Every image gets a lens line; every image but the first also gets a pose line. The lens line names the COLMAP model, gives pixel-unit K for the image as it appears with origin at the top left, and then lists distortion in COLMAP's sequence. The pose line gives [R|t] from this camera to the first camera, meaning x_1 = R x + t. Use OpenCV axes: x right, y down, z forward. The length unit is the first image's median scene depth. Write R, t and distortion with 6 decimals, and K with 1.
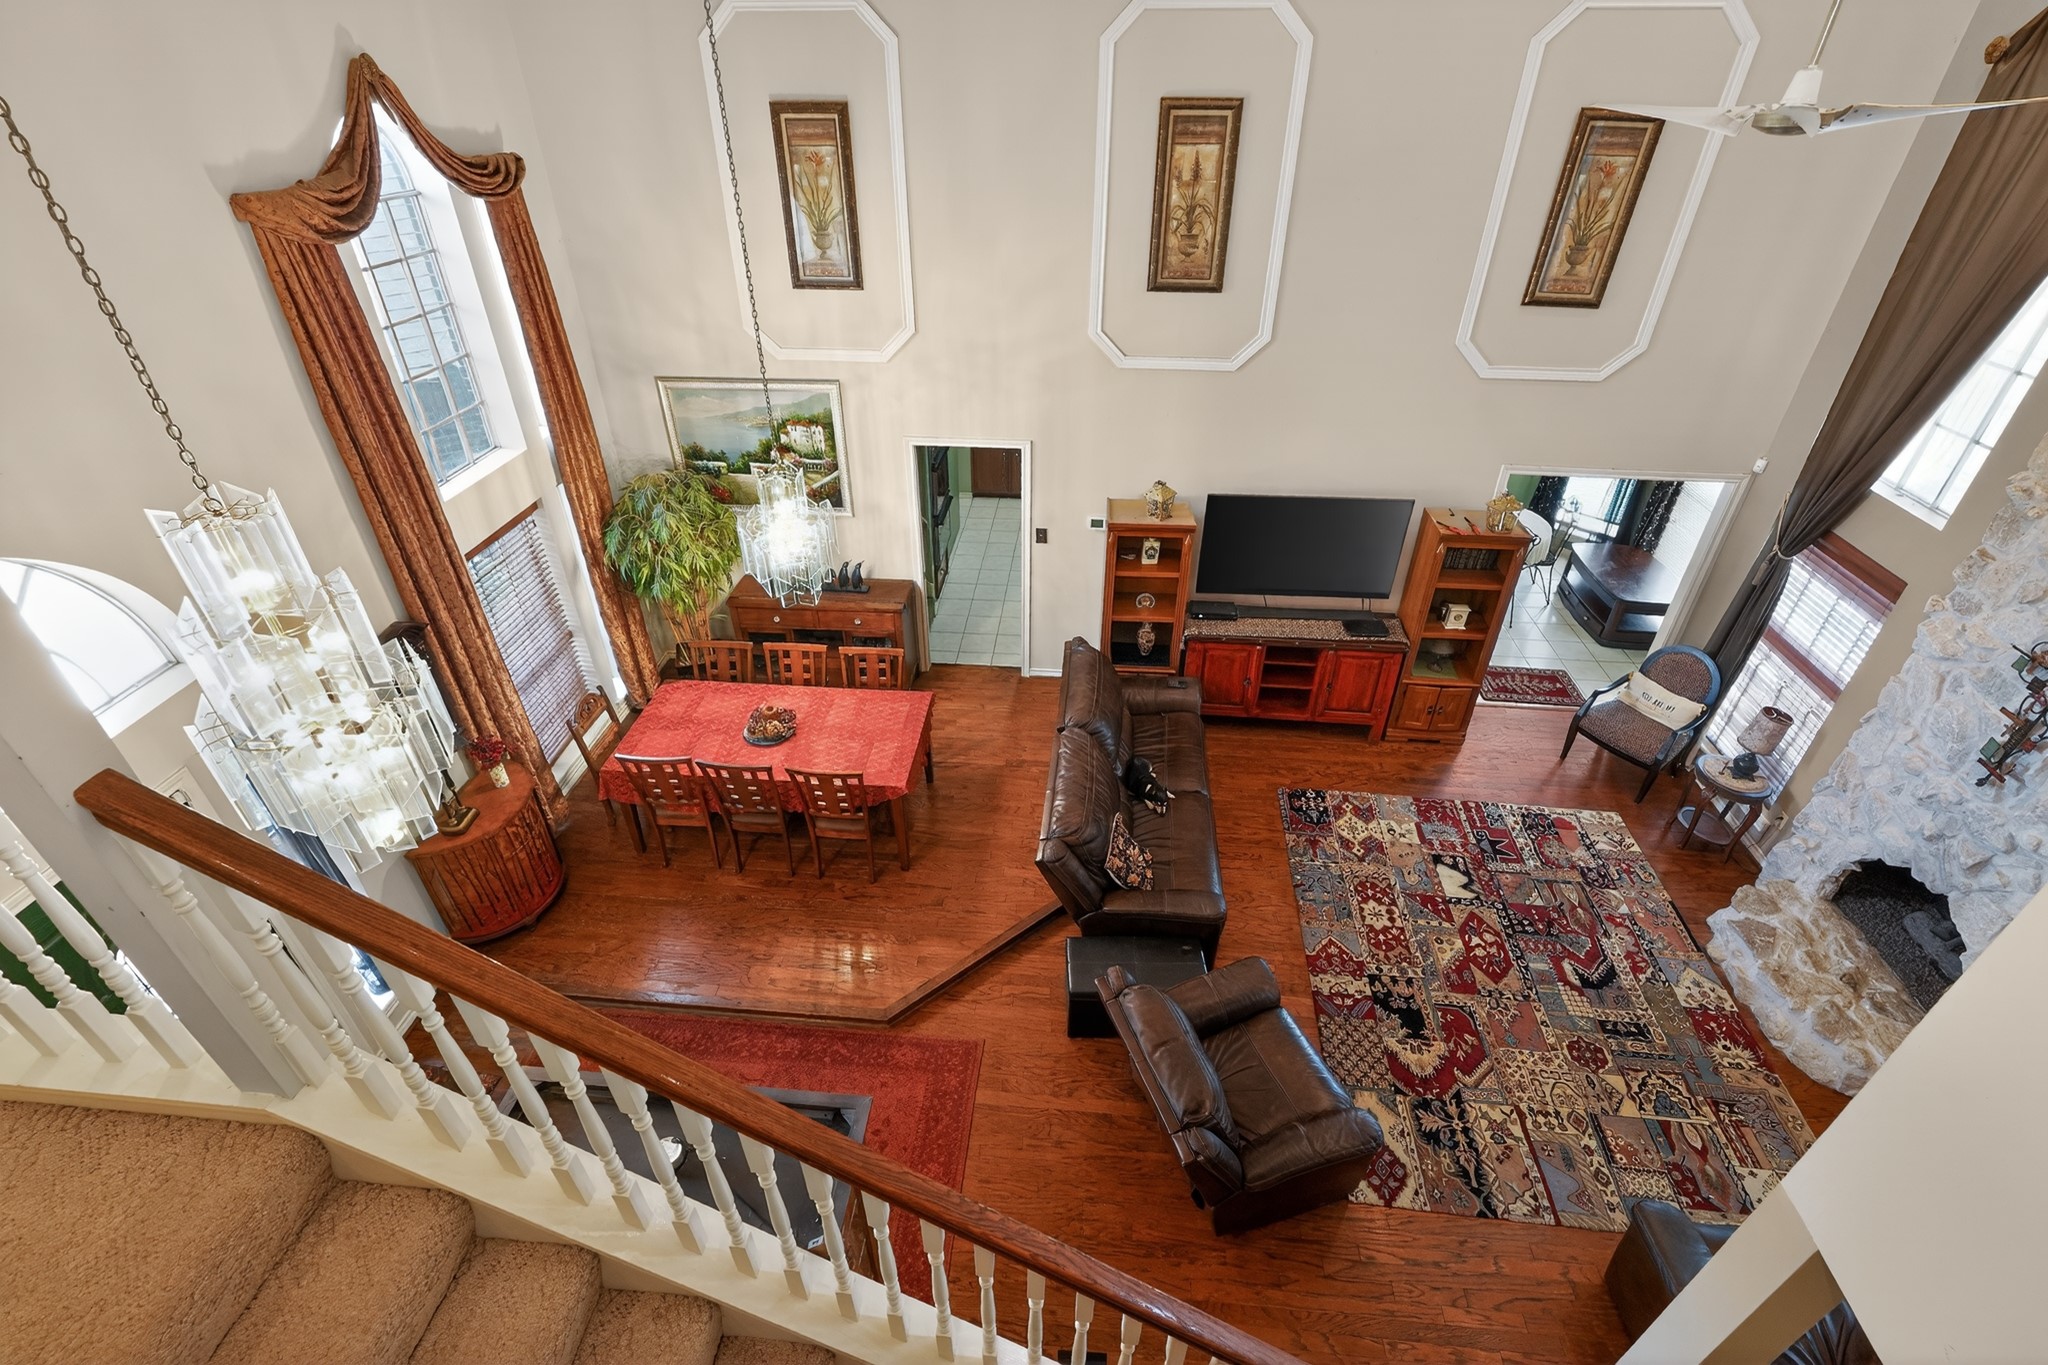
lens RADIAL K [[907.8, 0, 1029.4], [0, 907.8, 687.2], [0, 0, 1]] dist [-0.014245, 0.003519]
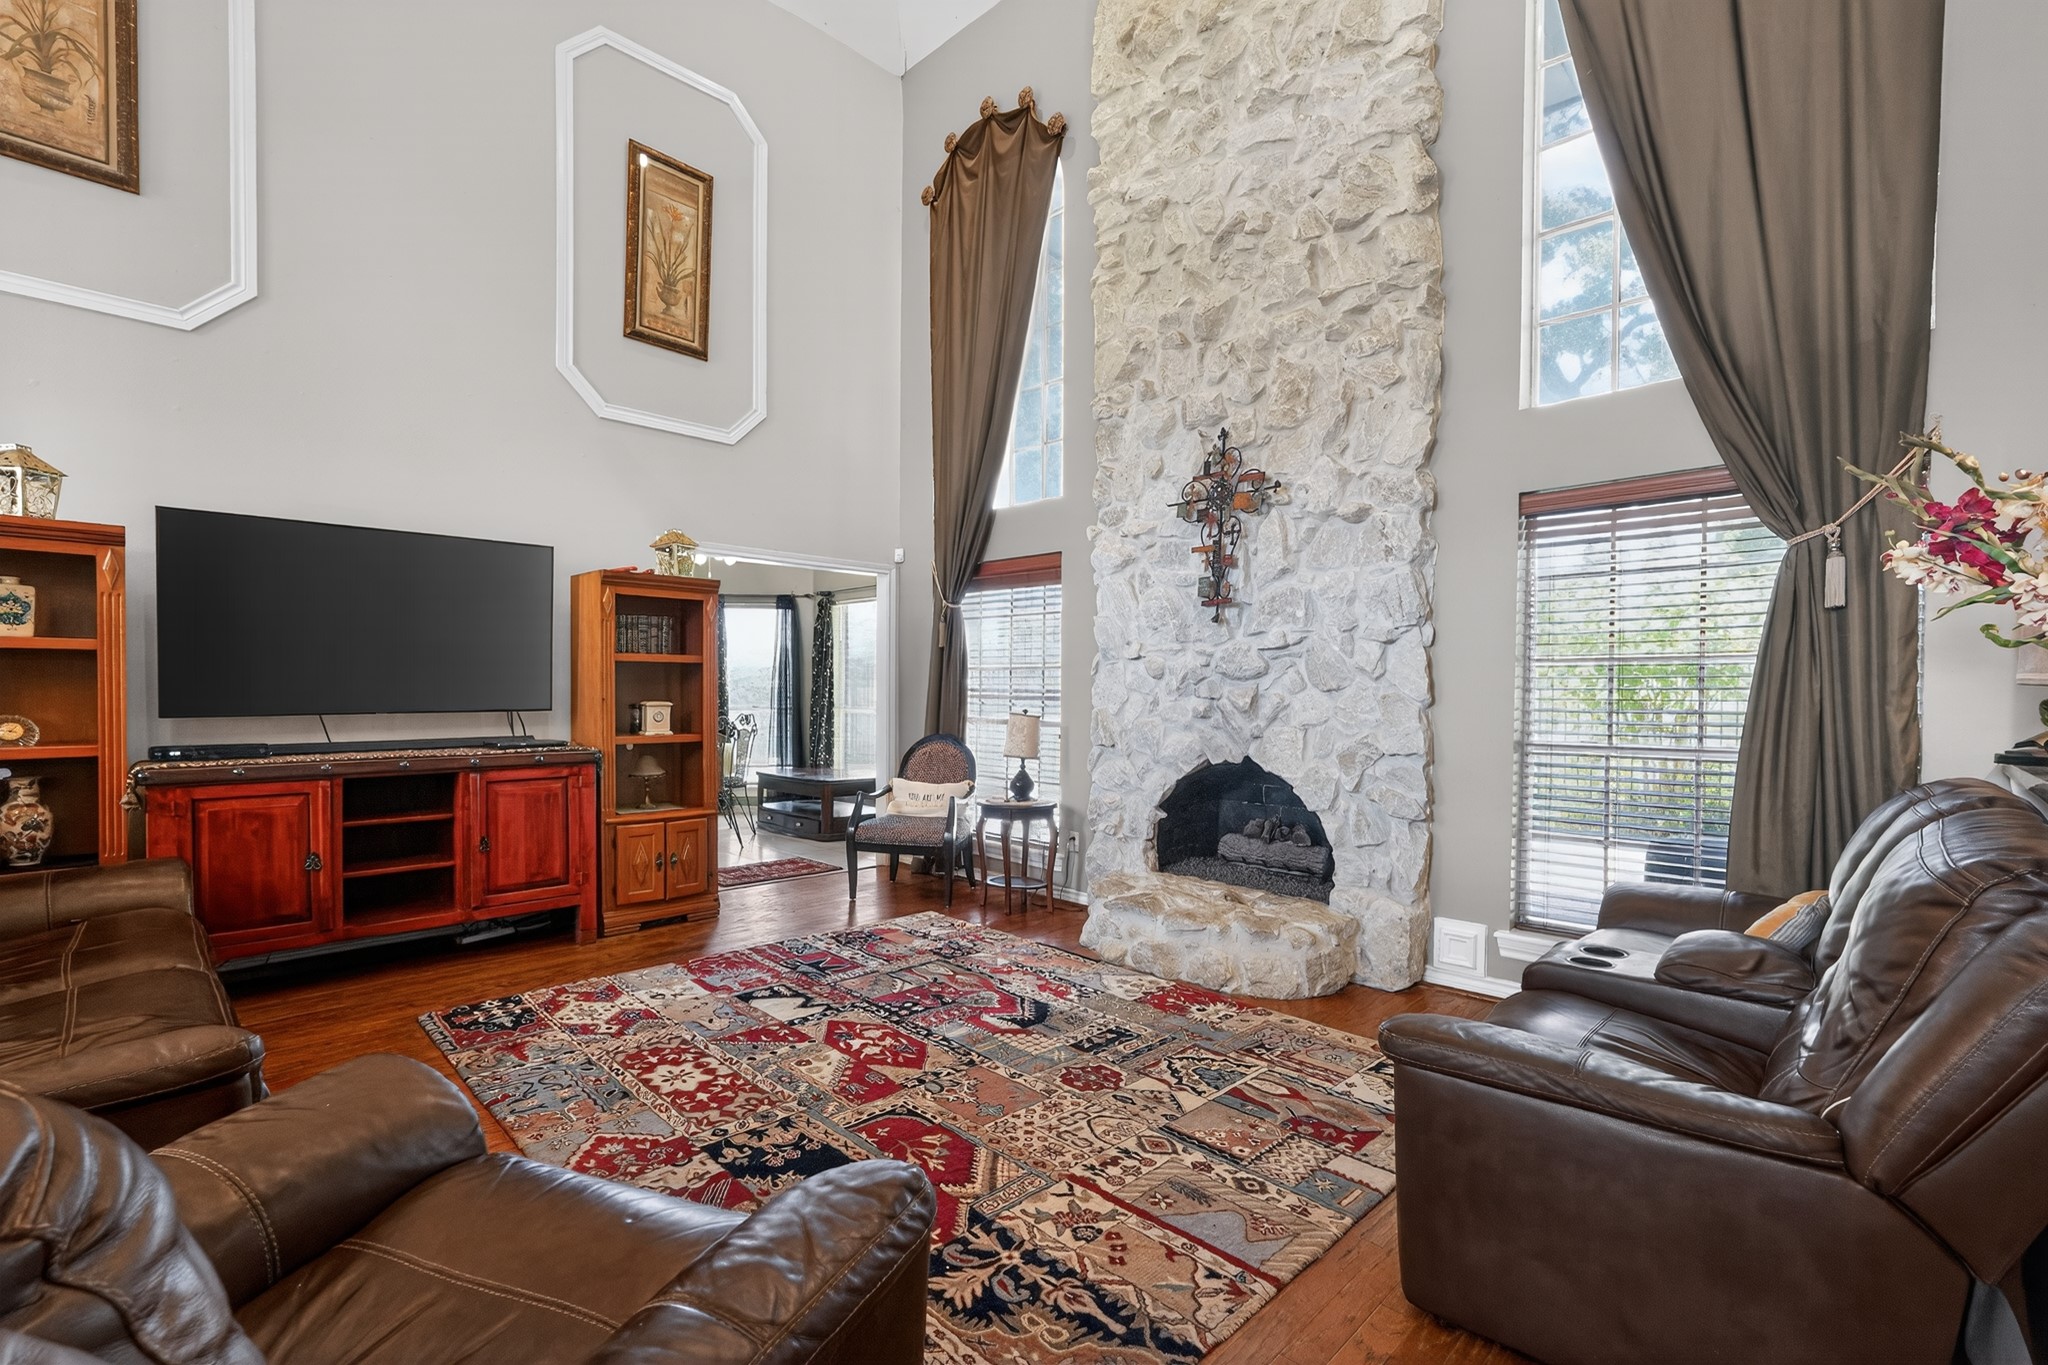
lens RADIAL K [[907.8, 0, 1026.2], [0, 907.8, 707.3], [0, 0, 1]] dist [-0.014245, 0.003519]
pose [[0.632841, -0.009486, 0.774224, 0.127596], [0.431437, 0.834630, -0.342425, 0.349086], [-0.642942, 0.550730, 0.532280, 0.524079]]
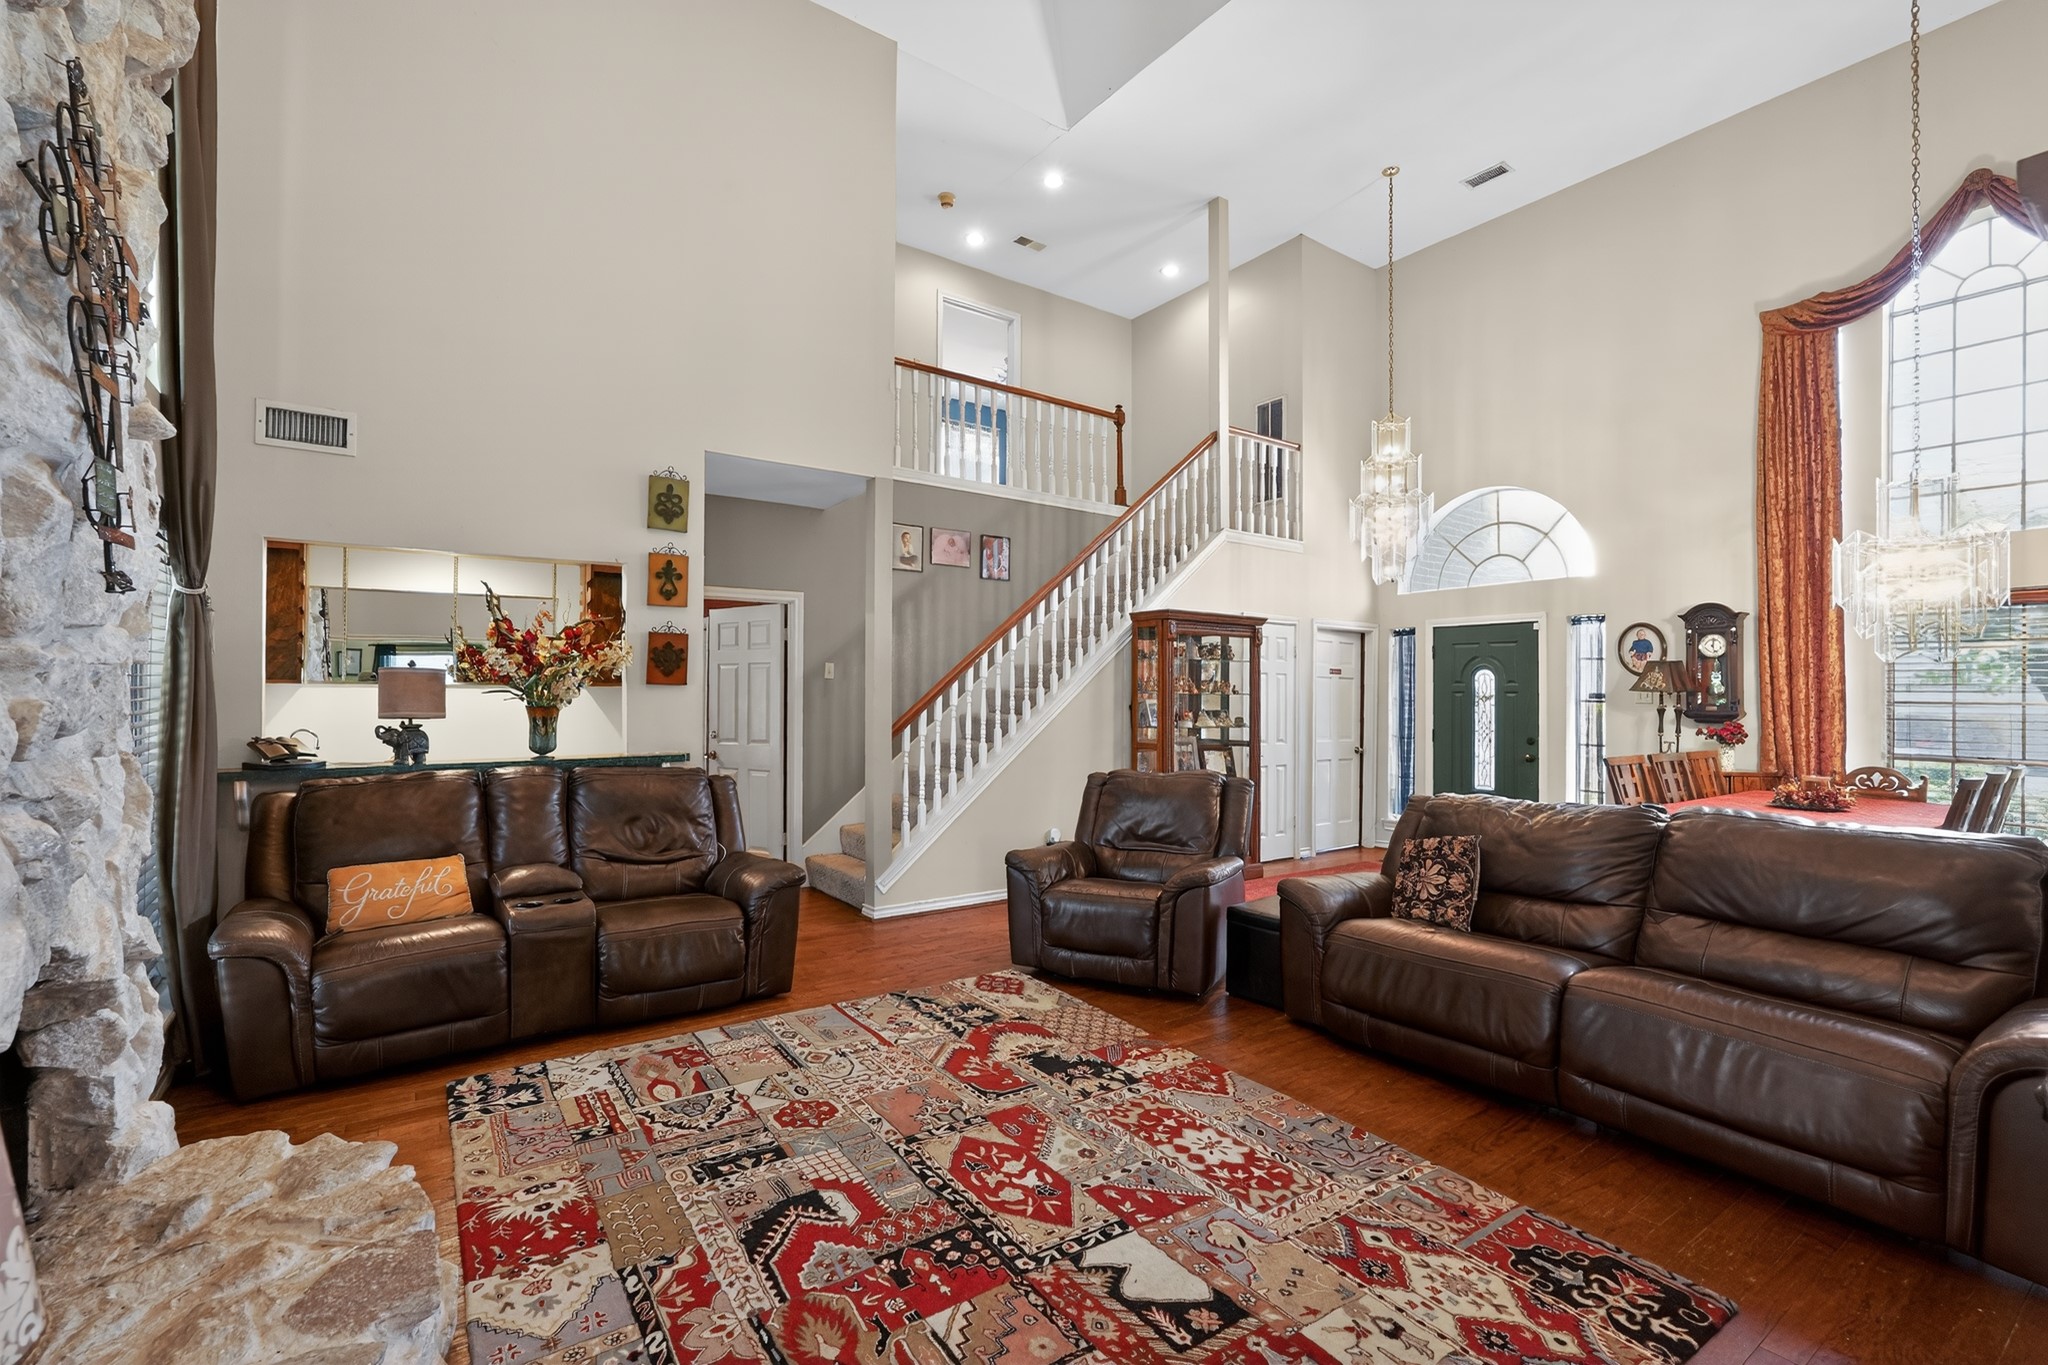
lens RADIAL K [[907.8, 0, 1024.2], [0, 907.8, 689.7], [0, 0, 1]] dist [-0.014245, 0.003519]
pose [[-0.758445, -0.009023, -0.651674, 0.810397], [-0.374378, 0.824506, 0.424300, -0.123032], [0.533481, 0.565781, -0.628721, 1.162226]]
